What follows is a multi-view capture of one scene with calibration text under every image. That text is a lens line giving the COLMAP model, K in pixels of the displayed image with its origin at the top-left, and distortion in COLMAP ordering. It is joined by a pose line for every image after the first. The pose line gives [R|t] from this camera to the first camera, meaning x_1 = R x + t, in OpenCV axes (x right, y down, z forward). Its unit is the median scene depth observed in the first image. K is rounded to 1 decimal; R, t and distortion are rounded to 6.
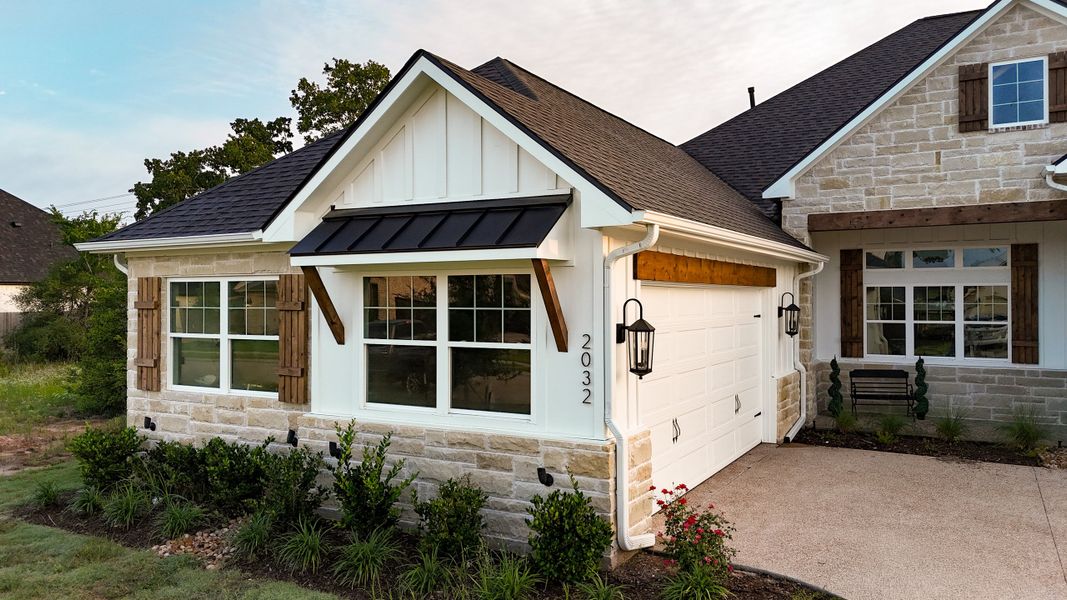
lens RADIAL K [[782.0, 0, 535.2], [0, 782.0, 295.5], [0, 0, 1]] dist [0.039483, -0.014974]
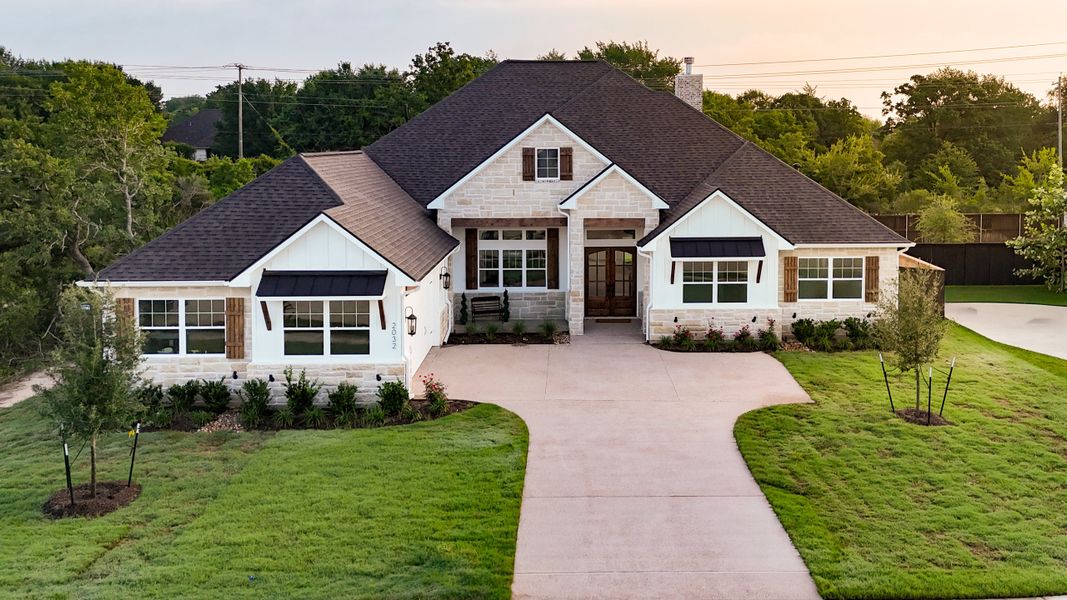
lens RADIAL K [[912.6, 0, 586.5], [0, 912.6, 186.4], [0, 0, 1]] dist [0.025588, -0.015574]
pose [[0.856516, -0.020771, 0.515702, -0.664729], [-0.004726, 0.998832, 0.048080, -0.389172], [-0.516098, -0.043618, 0.855418, -1.360895]]
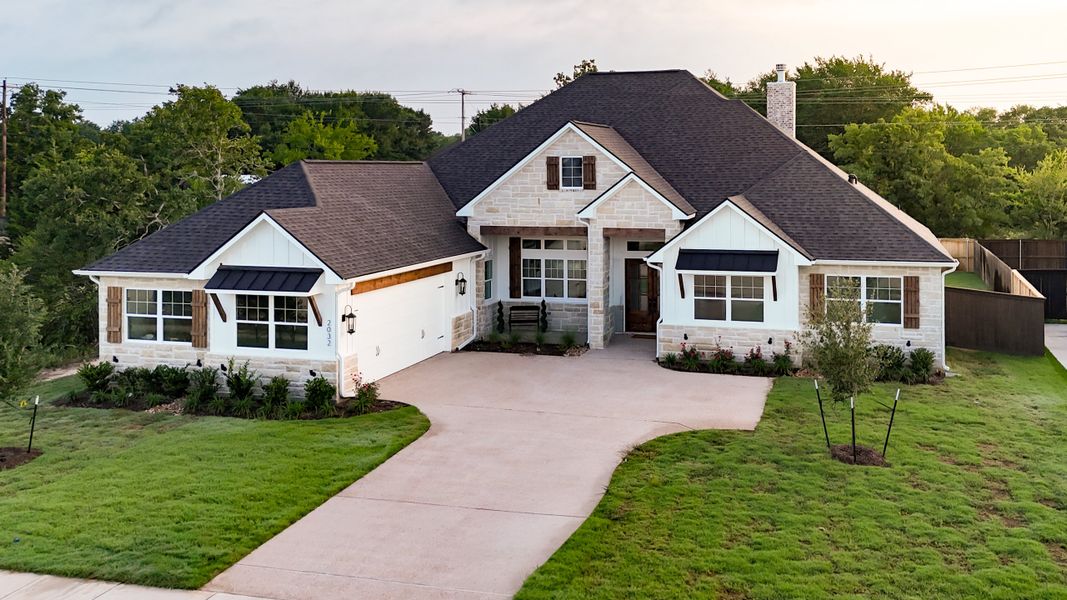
lens RADIAL K [[912.6, 0, 625.2], [0, 912.6, 183.2], [0, 0, 1]] dist [0.025588, -0.015574]
pose [[0.964432, -0.001225, 0.264327, 0.150956], [-0.003675, 0.999830, 0.018043, -0.337133], [-0.264304, -0.018372, 0.964264, -1.613823]]
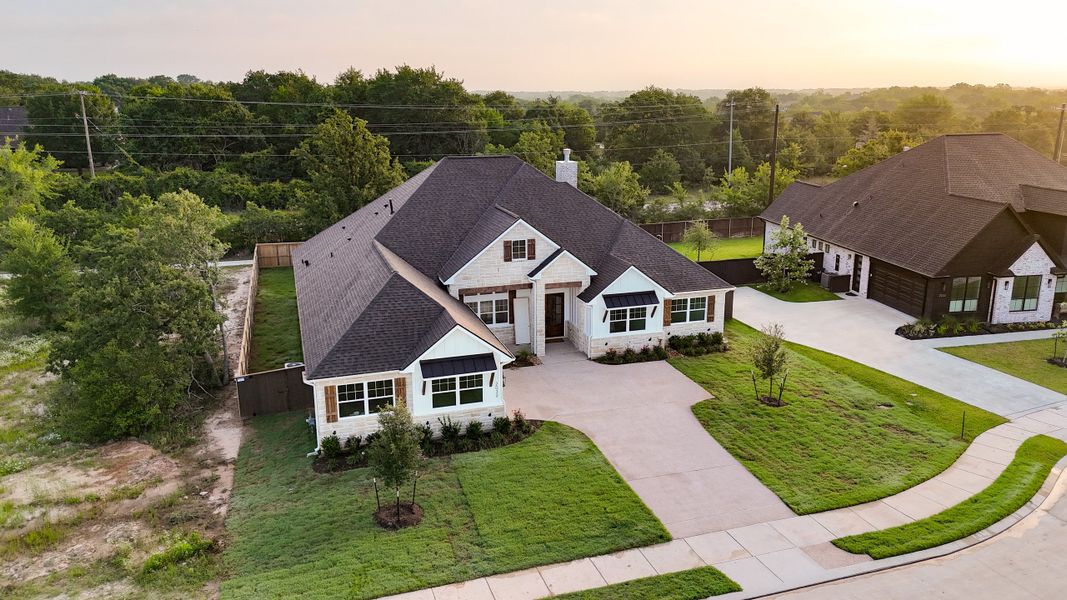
lens RADIAL K [[740.7, 0, 534.5], [0, 740.7, 303.5], [0, 0, 1]] dist [0.037068, -0.000569]
pose [[0.679646, -0.188369, 0.708941, -1.841521], [0.000795, 0.966655, 0.256082, -1.001144], [-0.733540, -0.173482, 0.657133, -1.264604]]
